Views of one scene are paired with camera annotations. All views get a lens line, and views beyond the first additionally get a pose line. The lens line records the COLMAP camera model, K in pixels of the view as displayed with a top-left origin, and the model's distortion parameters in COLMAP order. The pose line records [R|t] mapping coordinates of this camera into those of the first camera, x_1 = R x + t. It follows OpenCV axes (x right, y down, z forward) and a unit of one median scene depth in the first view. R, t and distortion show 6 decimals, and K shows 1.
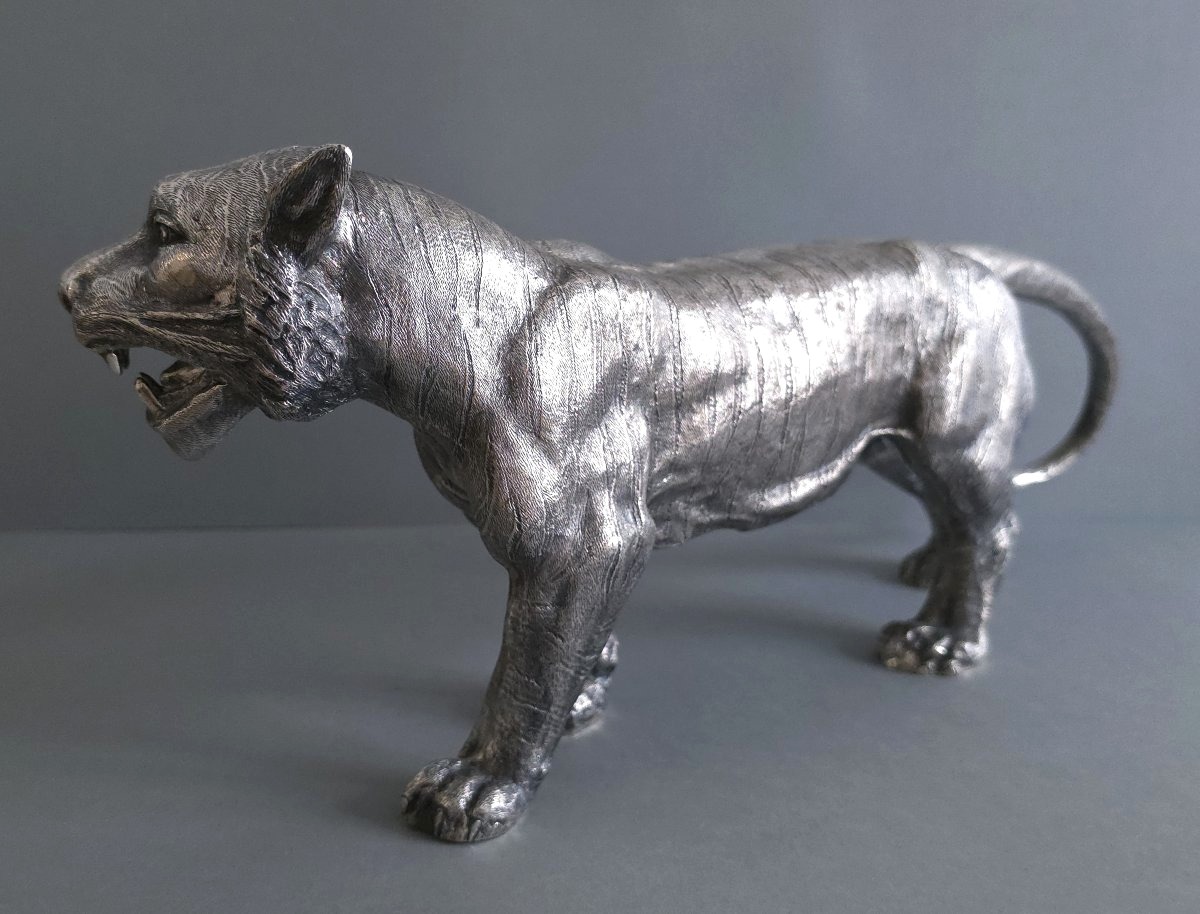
lens RADIAL K [[1420.5, 0, 598.9], [0, 1420.5, 457.3], [0, 0, 1]] dist [0.020542, 0.000000]
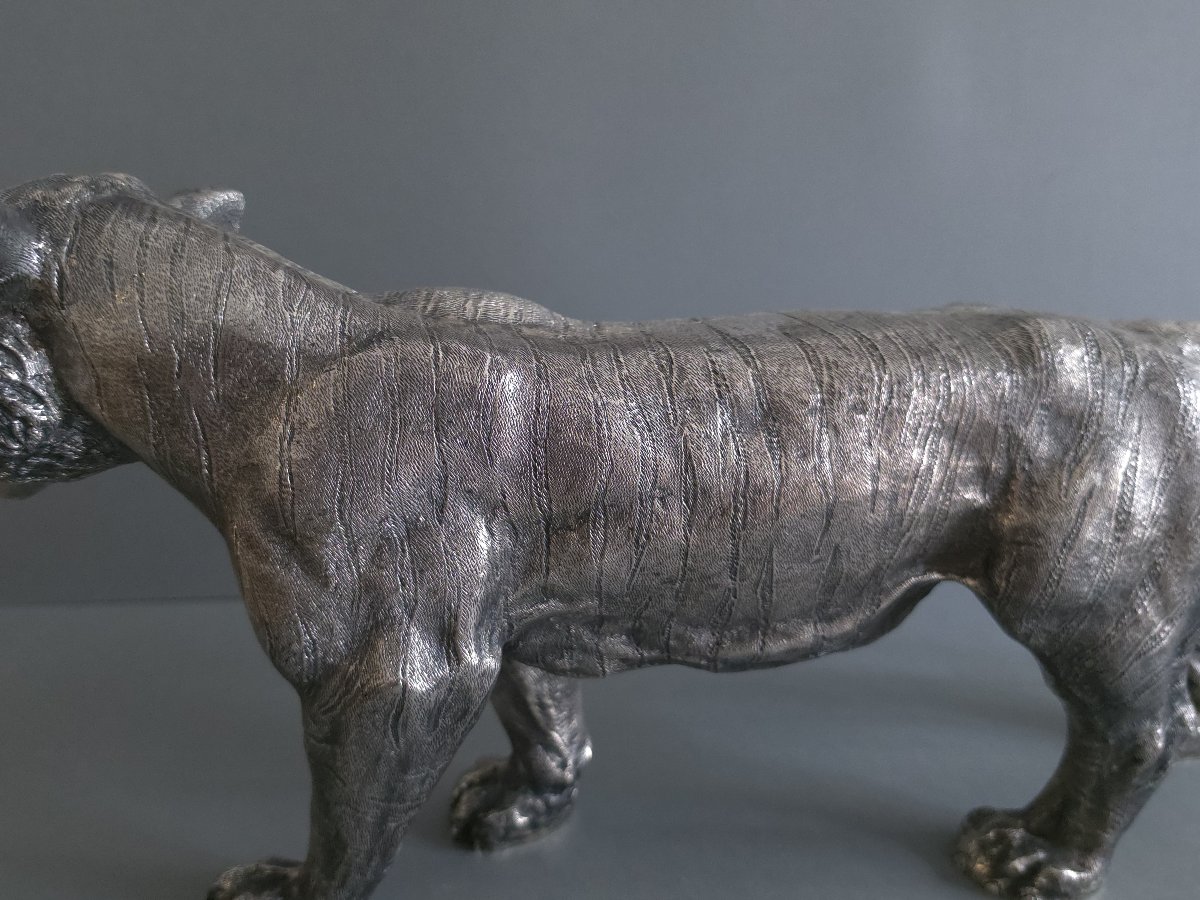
lens RADIAL K [[954.7, 0, 573.8], [0, 954.7, 453.4], [0, 0, 1]] dist [0.038866, -0.054450]
pose [[0.857669, 0.132221, -0.496912, 0.302282], [-0.118091, 0.991193, 0.059917, -0.097945], [0.500459, 0.007292, 0.865730, 0.515746]]
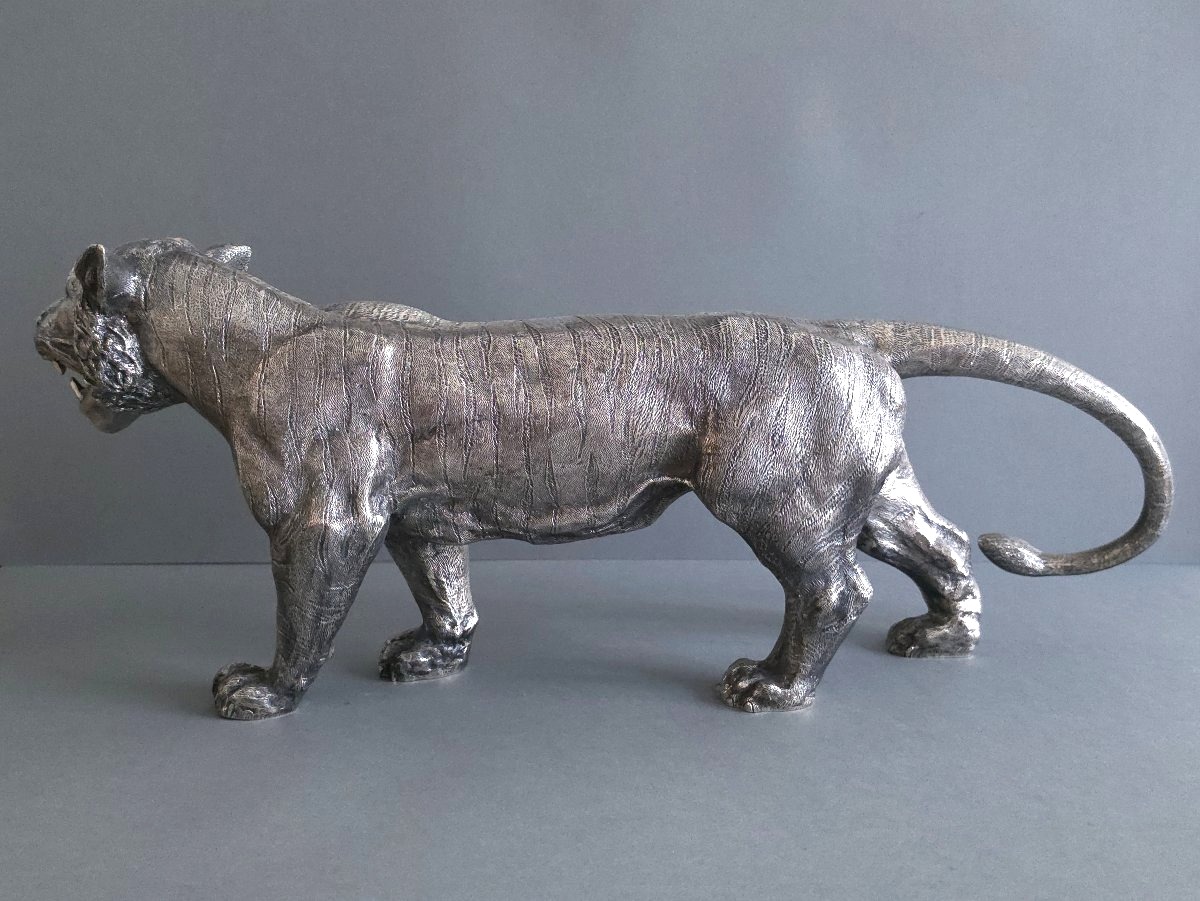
lens RADIAL K [[1301.3, 0, 595.7], [0, 1301.3, 451.2], [0, 0, 1]] dist [0.116507, 0.000000]
pose [[0.790649, 0.086720, -0.606097, 0.873195], [-0.119171, 0.992783, -0.013411, -0.021609], [0.600560, 0.082833, 0.795277, 0.121342]]
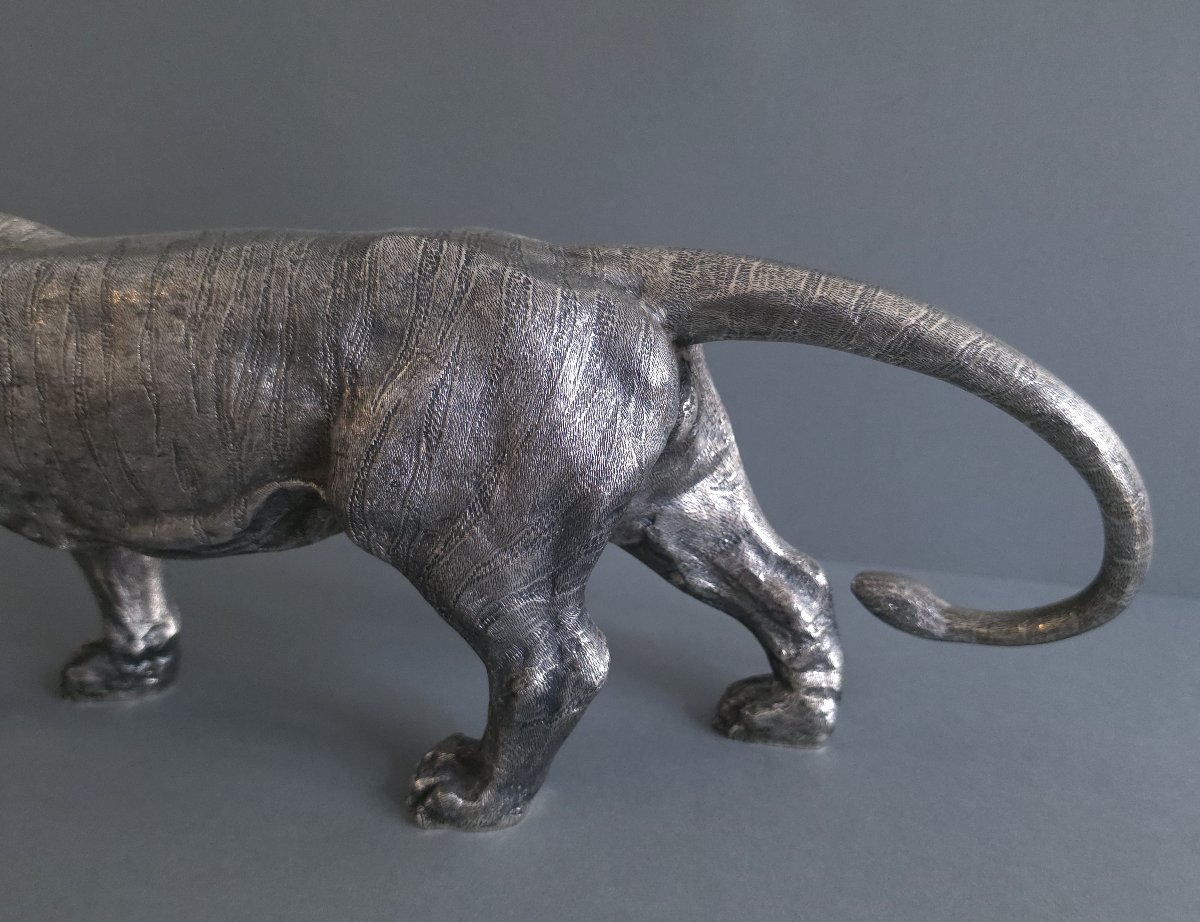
lens RADIAL K [[1007.0, 0, 625.9], [0, 1007.0, 479.5], [0, 0, 1]] dist [0.066939, -0.054164]
pose [[0.619154, 0.210144, -0.756629, 0.795330], [-0.156355, 0.977226, 0.143465, -0.139903], [0.769546, 0.029476, 0.637910, 0.855990]]
